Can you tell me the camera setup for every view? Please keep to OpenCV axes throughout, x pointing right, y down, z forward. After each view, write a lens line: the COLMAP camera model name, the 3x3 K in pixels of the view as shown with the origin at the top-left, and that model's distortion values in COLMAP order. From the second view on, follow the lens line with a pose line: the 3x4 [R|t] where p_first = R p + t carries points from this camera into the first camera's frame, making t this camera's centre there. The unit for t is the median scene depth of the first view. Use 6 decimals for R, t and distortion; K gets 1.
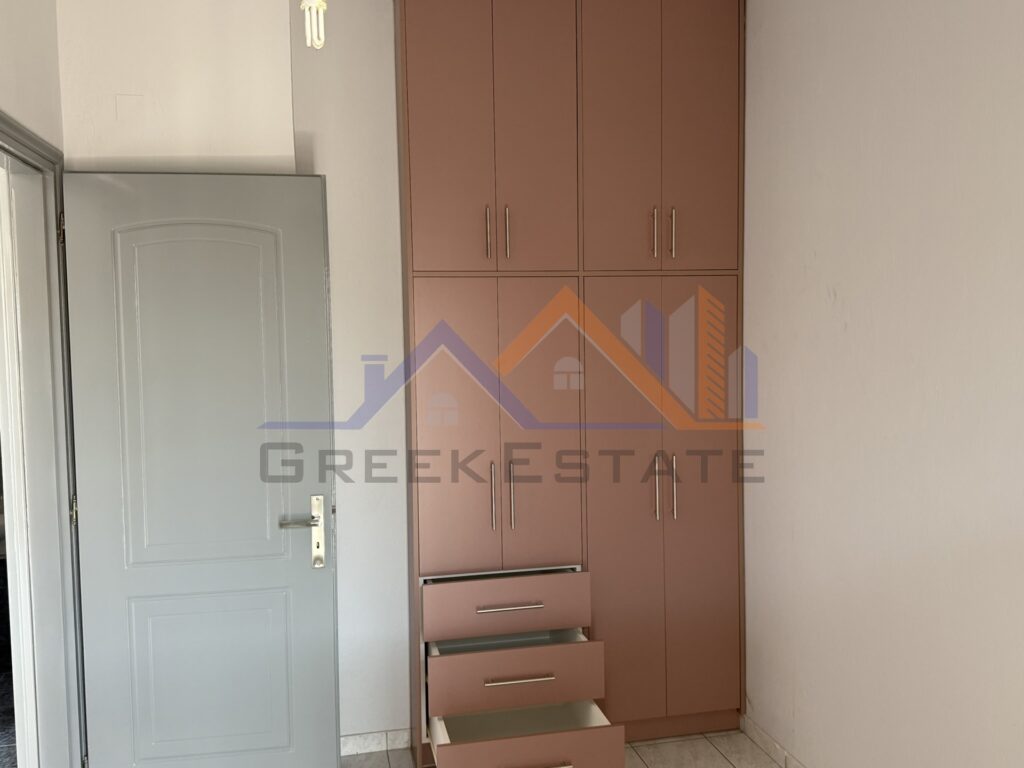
lens RADIAL K [[855.0, 0, 510.5], [0, 855.0, 374.8], [0, 0, 1]] dist [0.015861, -0.010391]
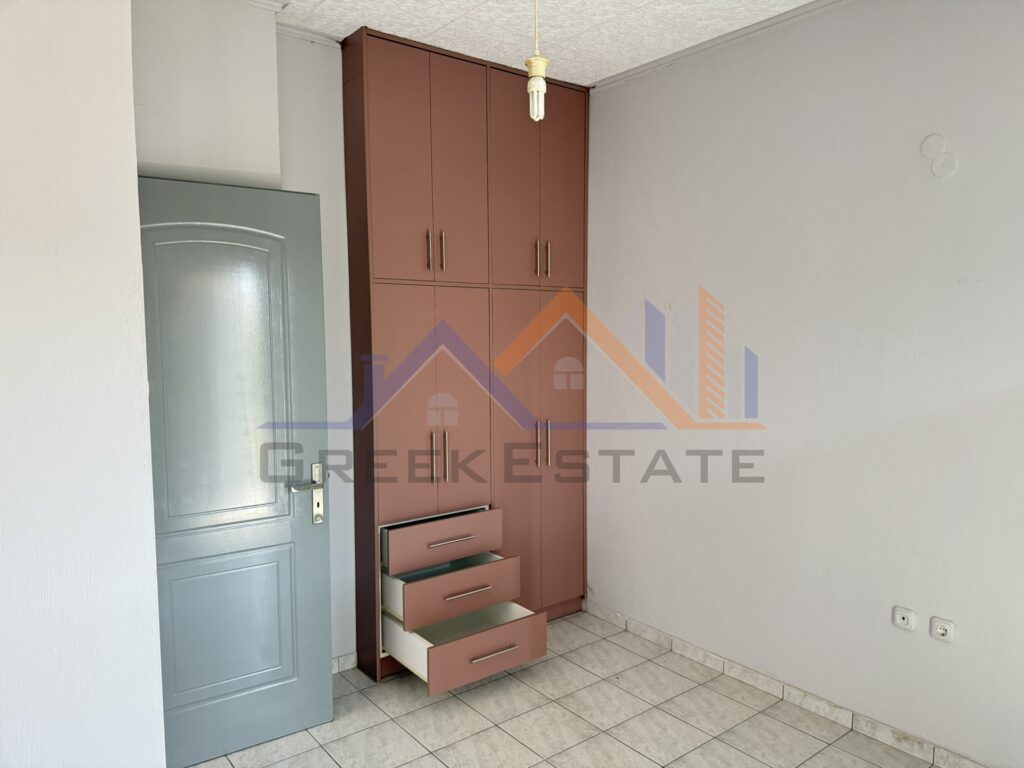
lens RADIAL K [[723.5, 0, 513.7], [0, 723.5, 393.7], [0, 0, 1]] dist [0.045240, -0.057446]
pose [[0.895955, -0.024429, 0.443473, -0.393178], [0.011306, 0.999417, 0.032211, 0.012747], [-0.444002, -0.023846, 0.895709, -0.027627]]
